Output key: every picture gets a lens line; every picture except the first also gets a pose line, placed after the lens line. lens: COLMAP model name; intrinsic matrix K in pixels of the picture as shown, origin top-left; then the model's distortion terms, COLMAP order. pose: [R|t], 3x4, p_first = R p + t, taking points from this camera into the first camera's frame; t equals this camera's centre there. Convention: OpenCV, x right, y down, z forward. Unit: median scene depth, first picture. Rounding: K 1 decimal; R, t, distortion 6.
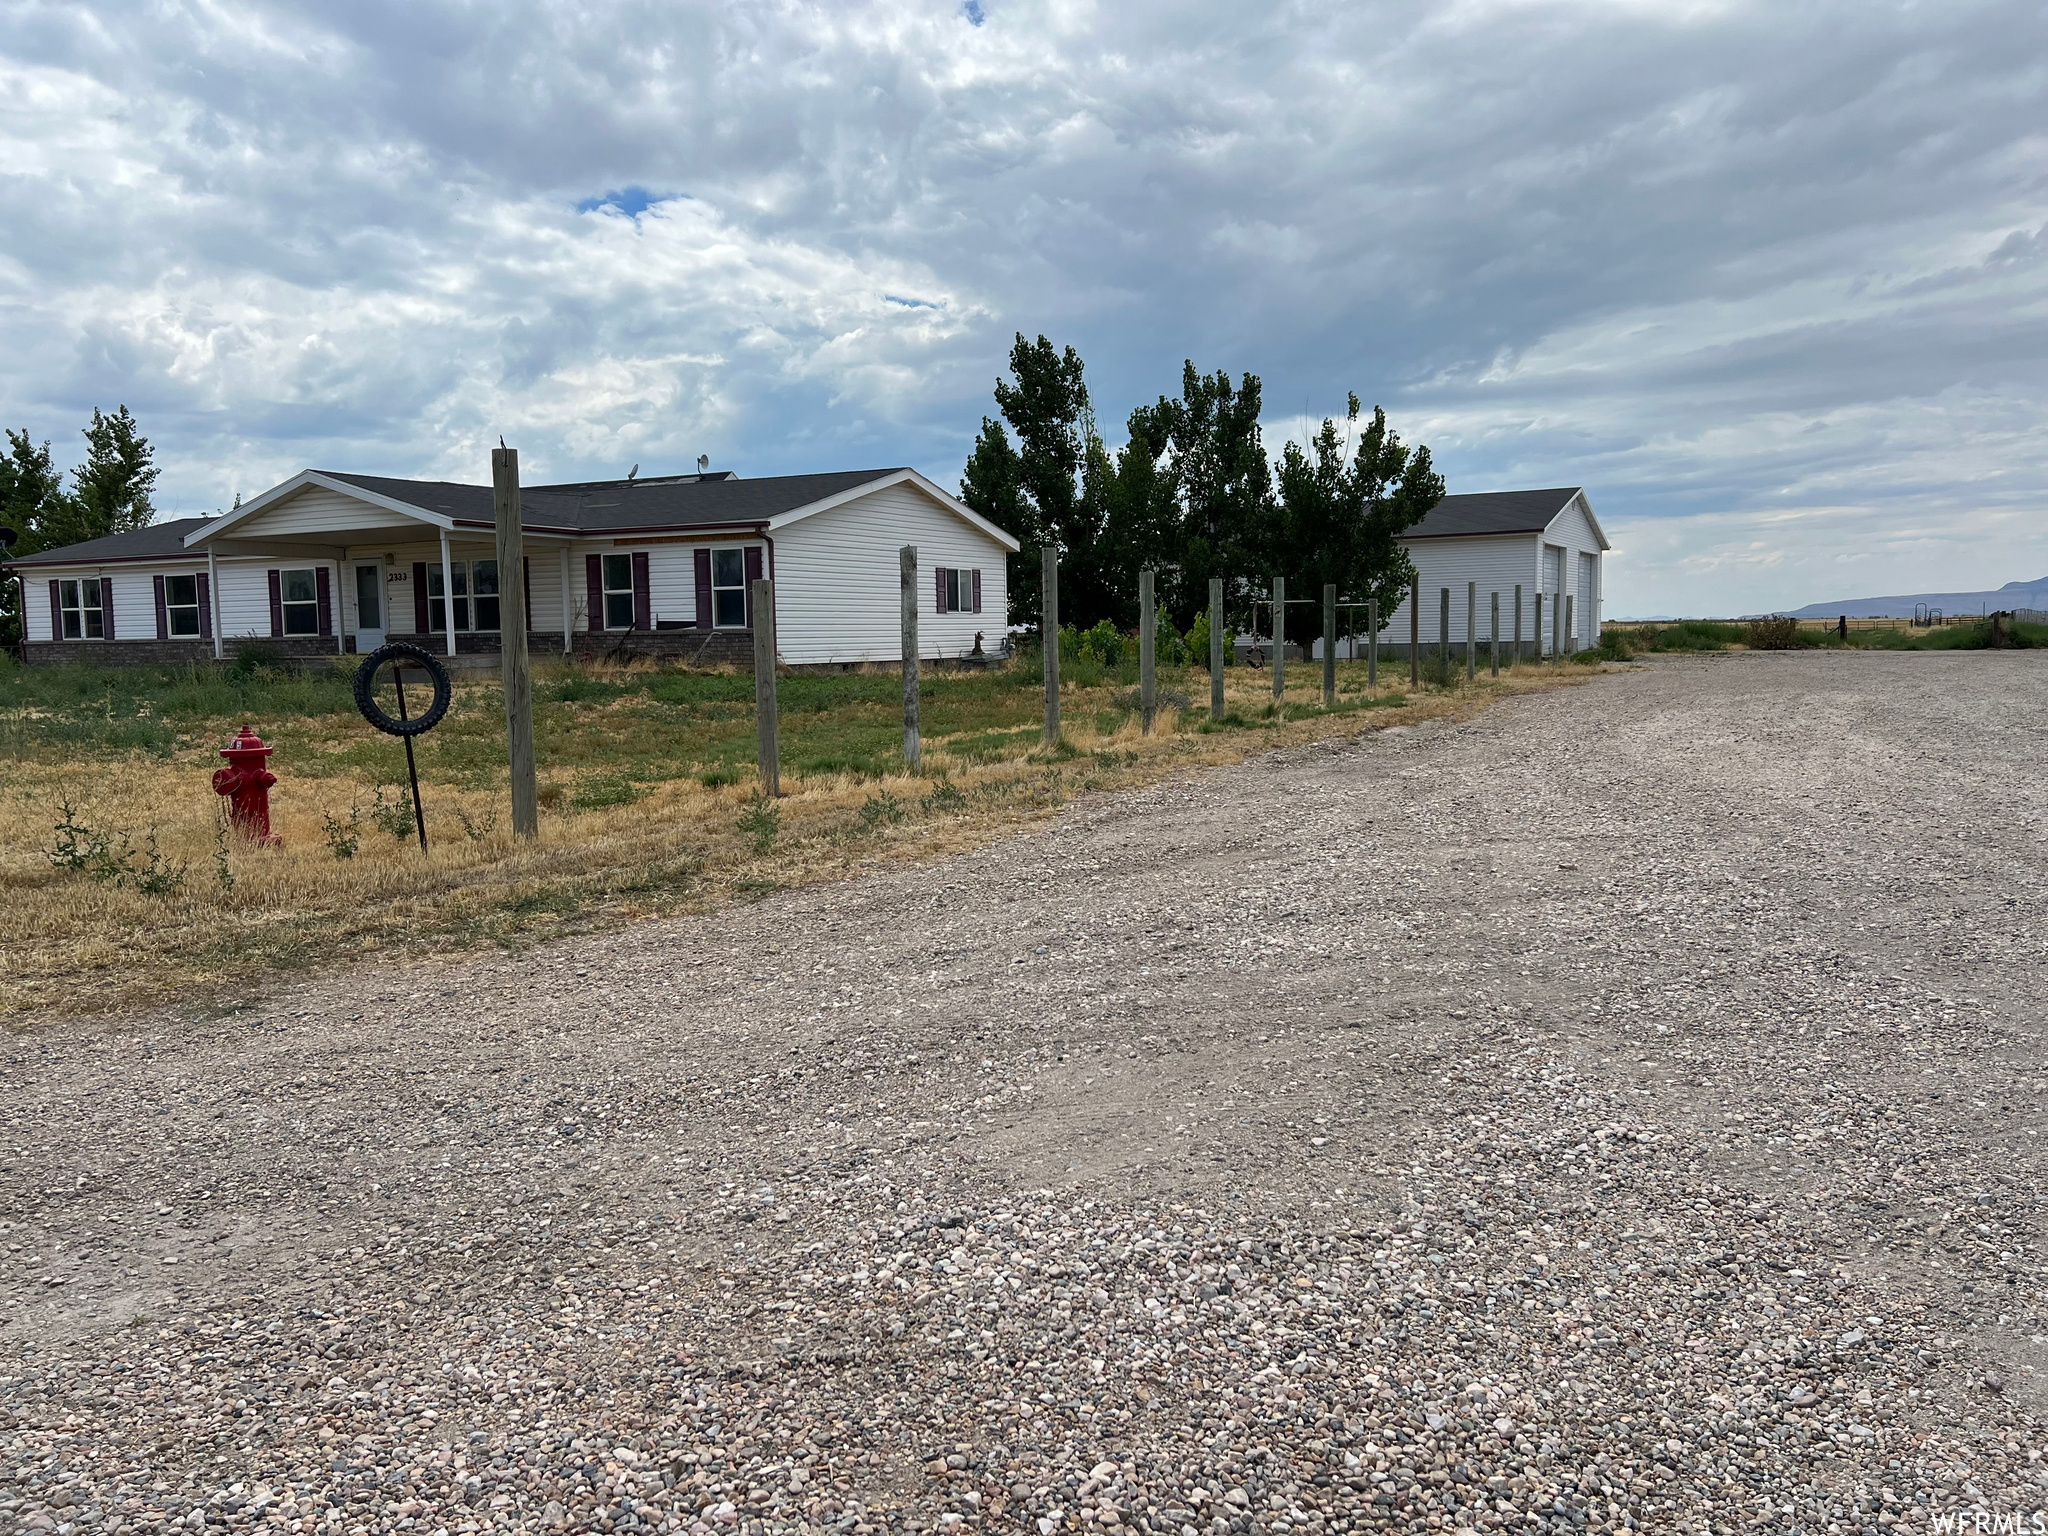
lens RADIAL K [[1562.4, 0, 1030.4], [0, 1562.4, 764.4], [0, 0, 1]] dist [0.057031, -0.009346]
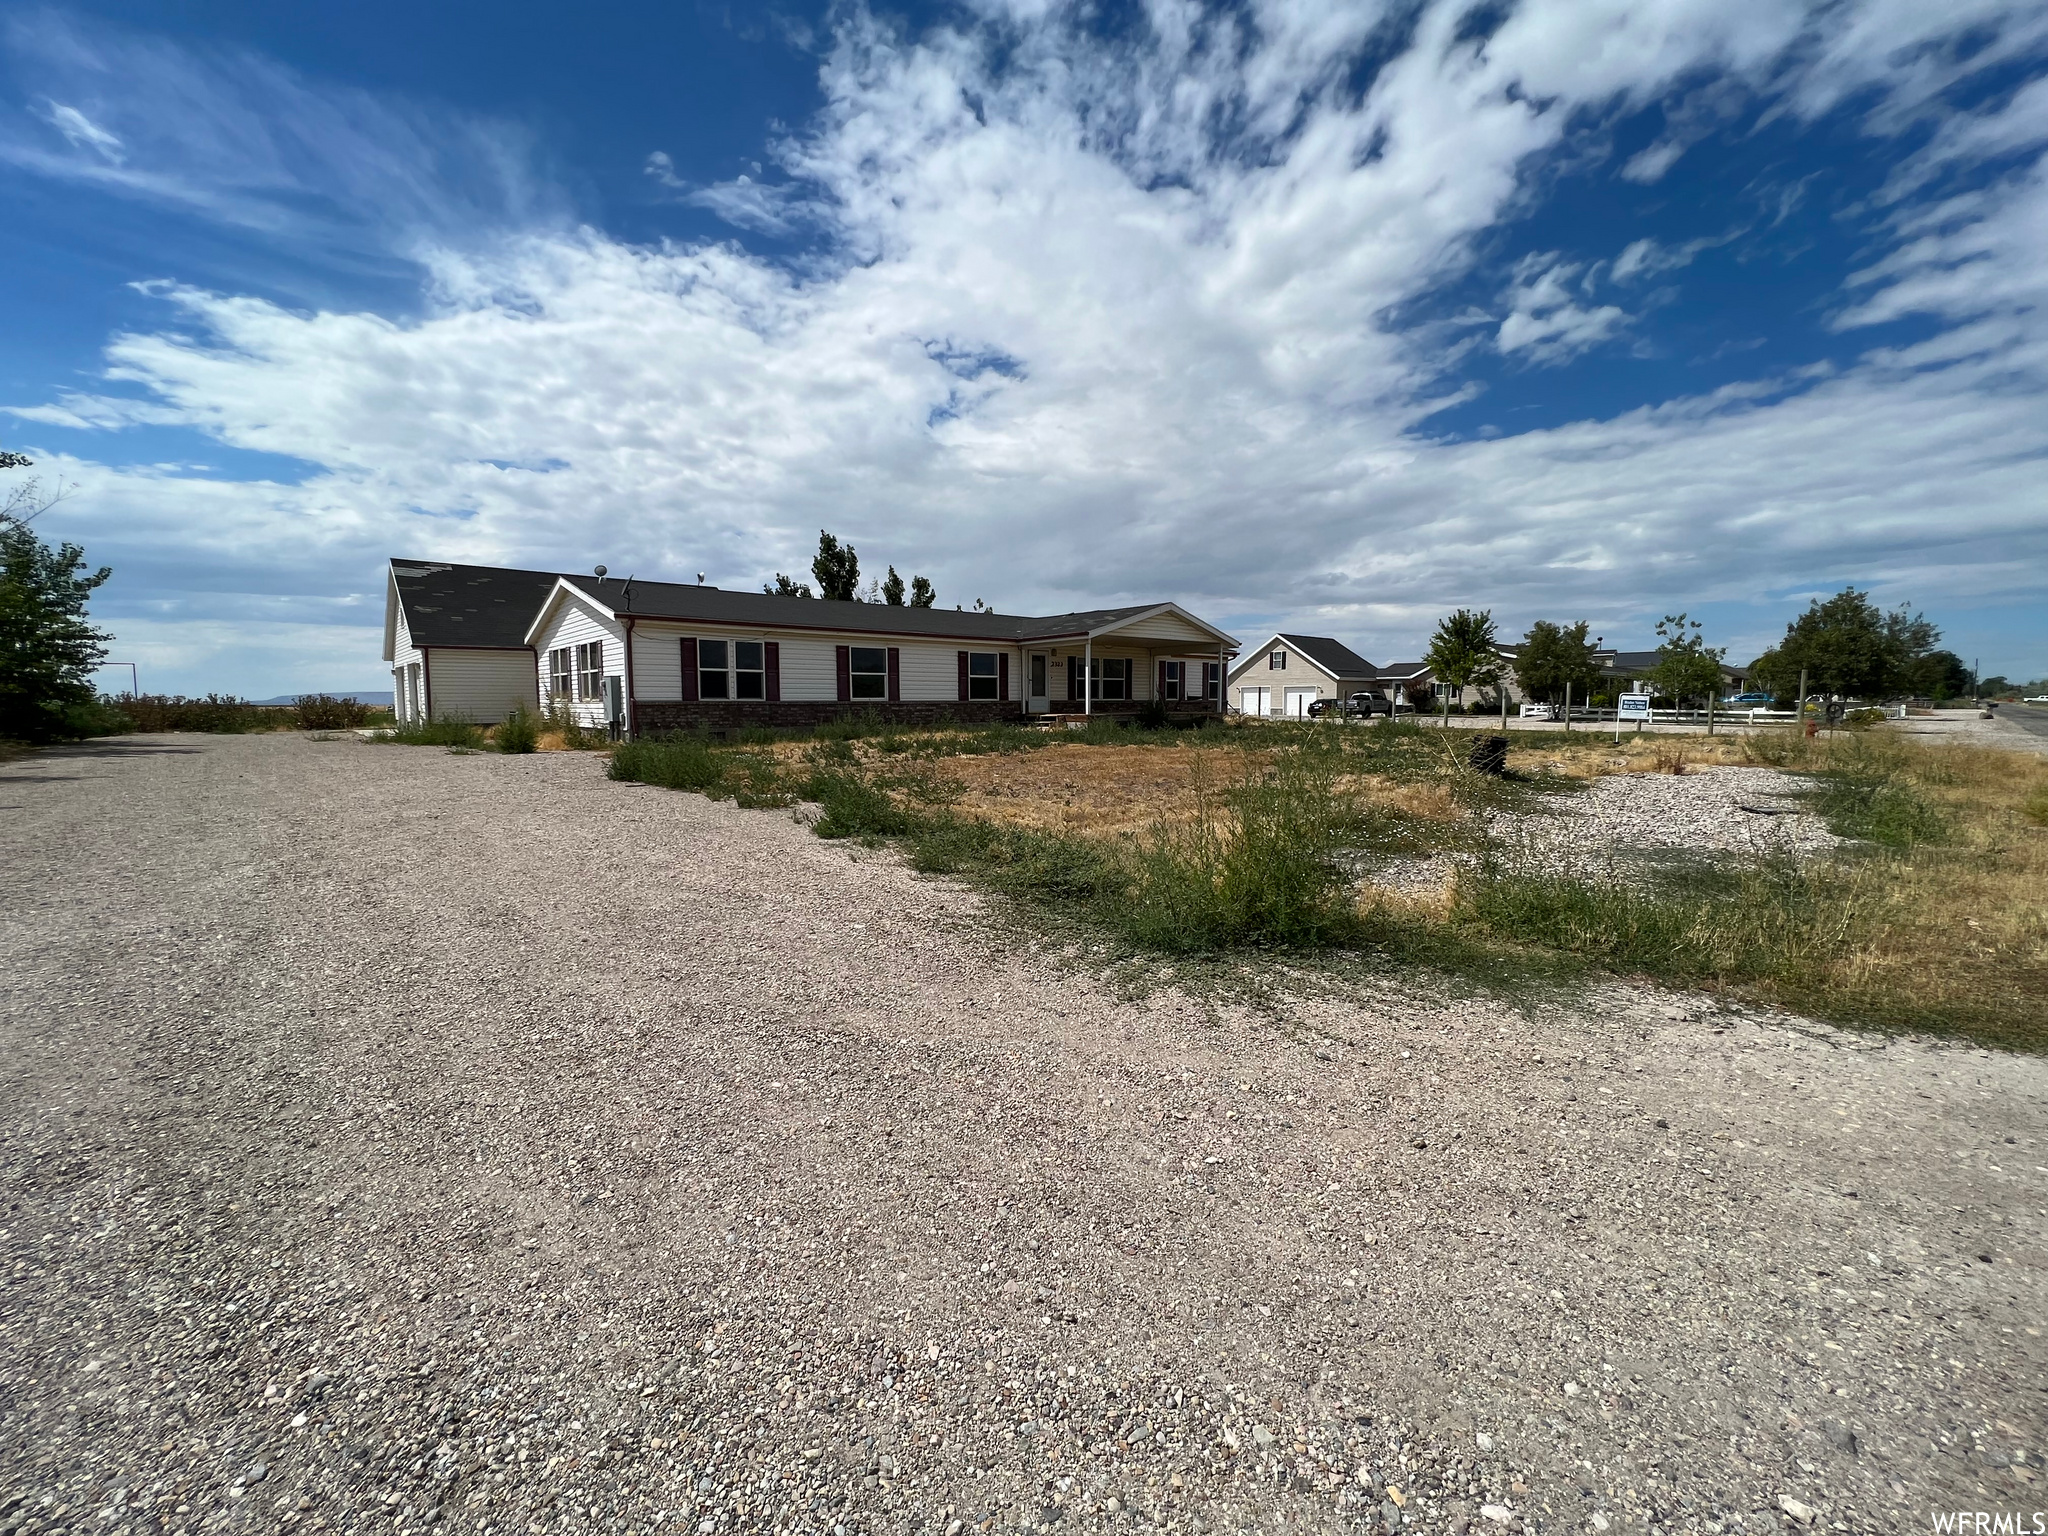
lens RADIAL K [[826.3, 0, 1025.3], [0, 826.3, 774.9], [0, 0, 1]] dist [-0.001010, -0.000036]
pose [[0.346538, -0.063946, 0.935854, -1.160025], [0.077512, 0.996214, 0.039368, -0.042060], [-0.934828, 0.058897, 0.350183, 0.727161]]
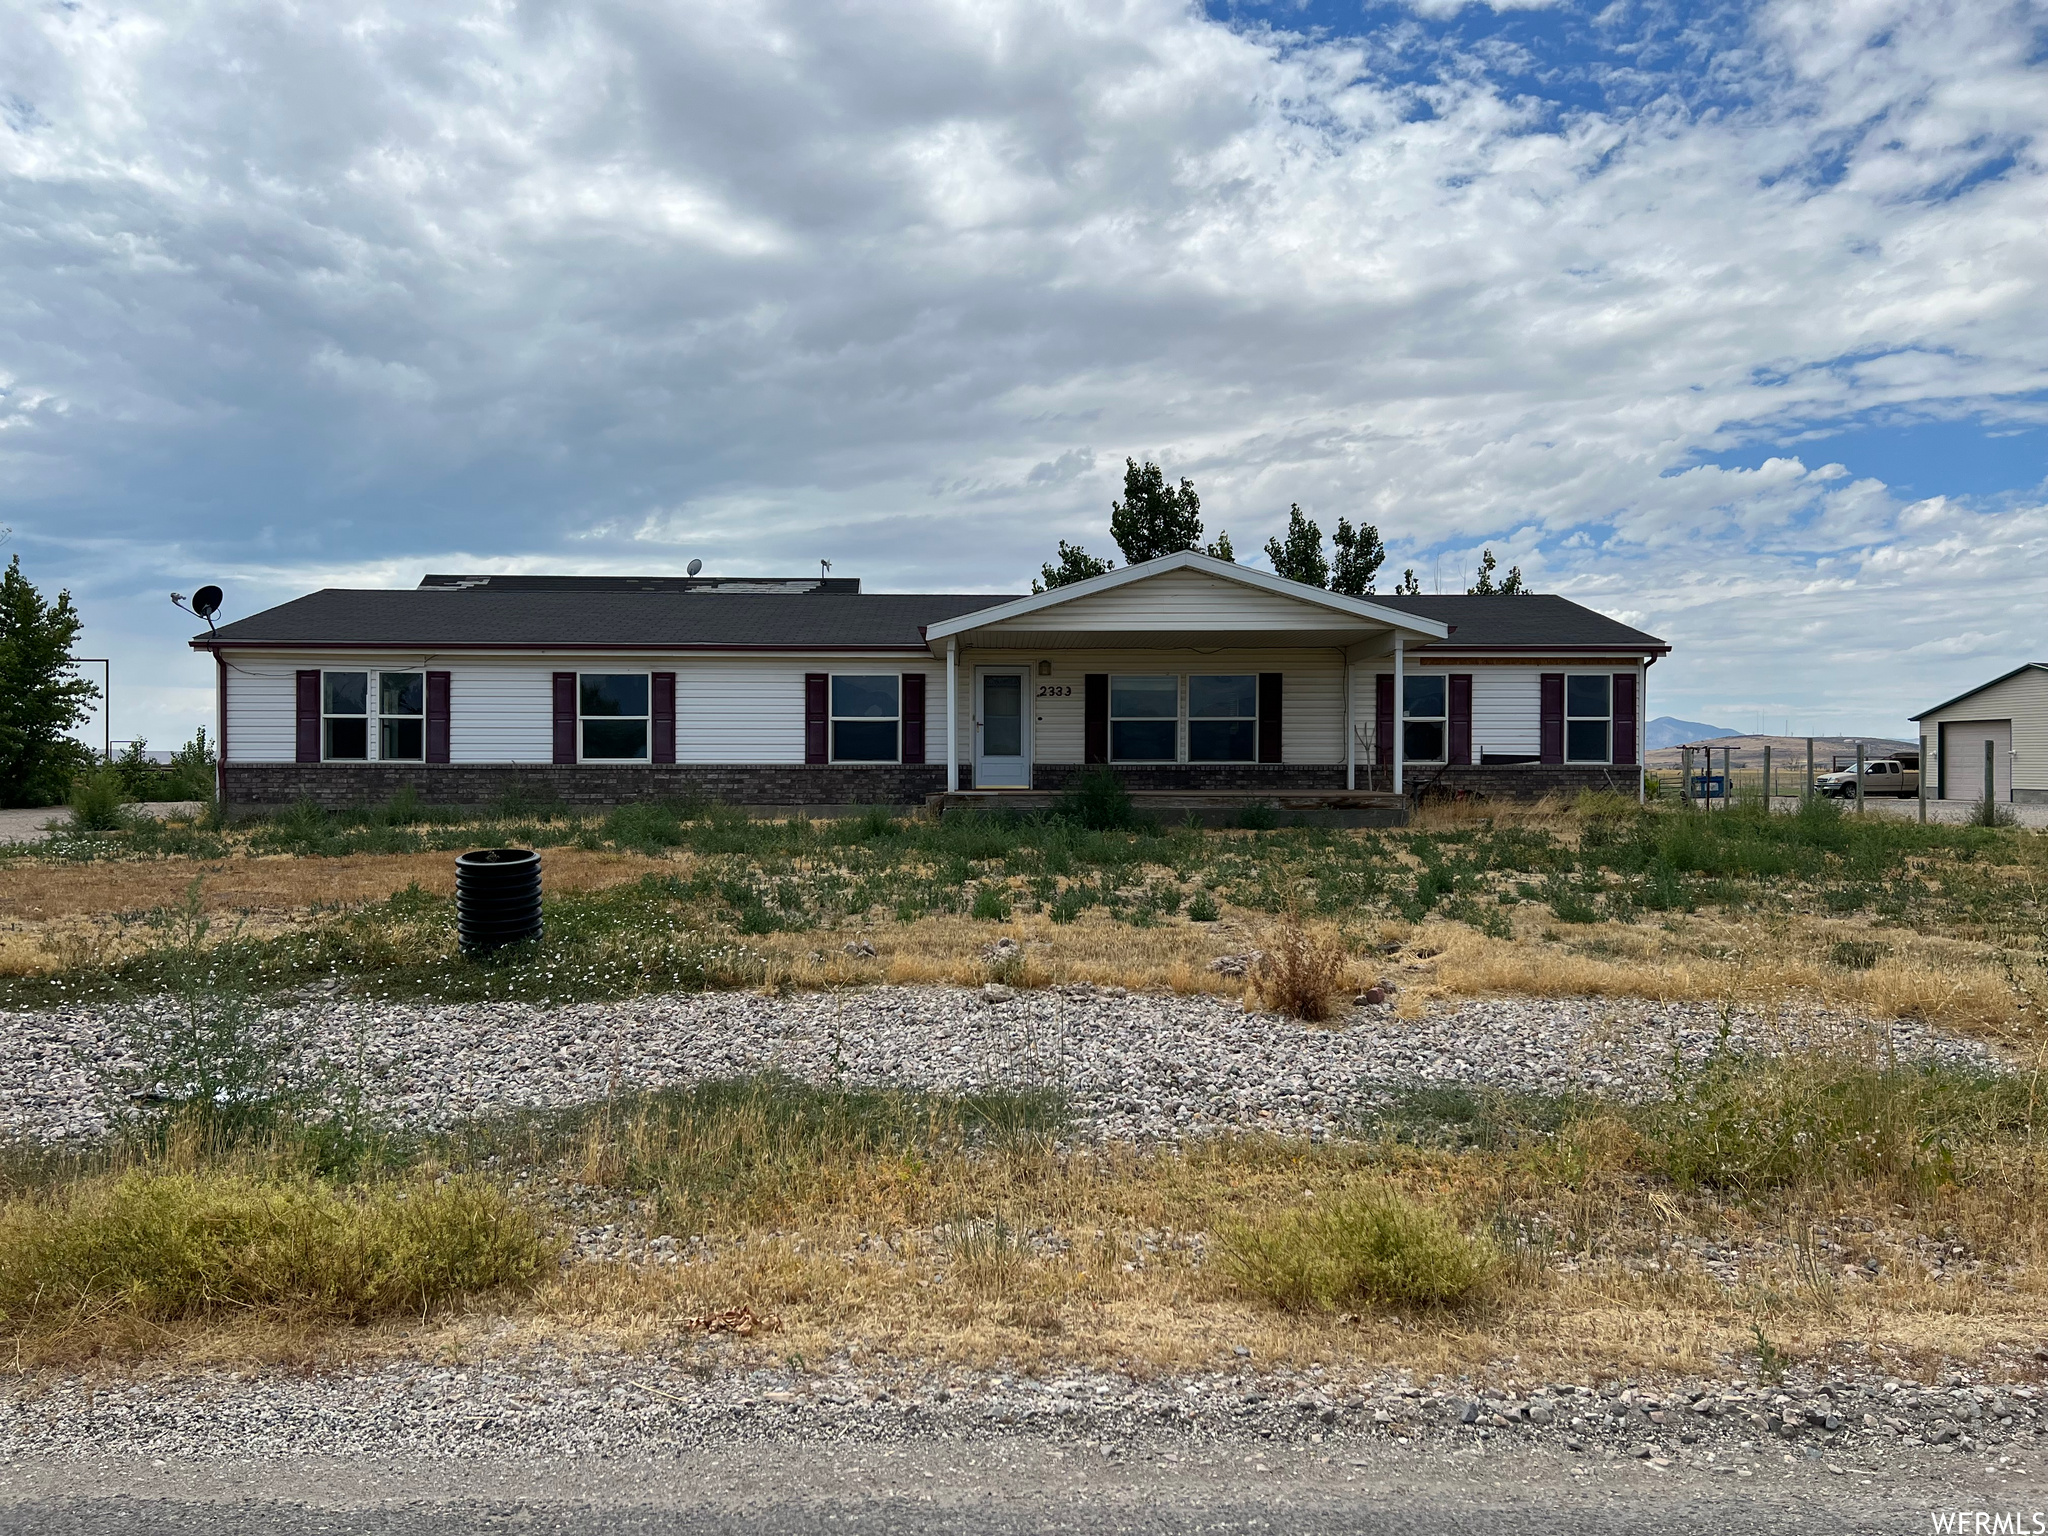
lens RADIAL K [[1562.4, 0, 1026.6], [0, 1562.4, 781.7], [0, 0, 1]] dist [0.057031, -0.009346]
pose [[0.869209, 0.015990, 0.494187, -0.771627], [0.024514, 0.996854, -0.075371, -0.015841], [-0.493838, 0.077628, 0.866082, 0.334667]]
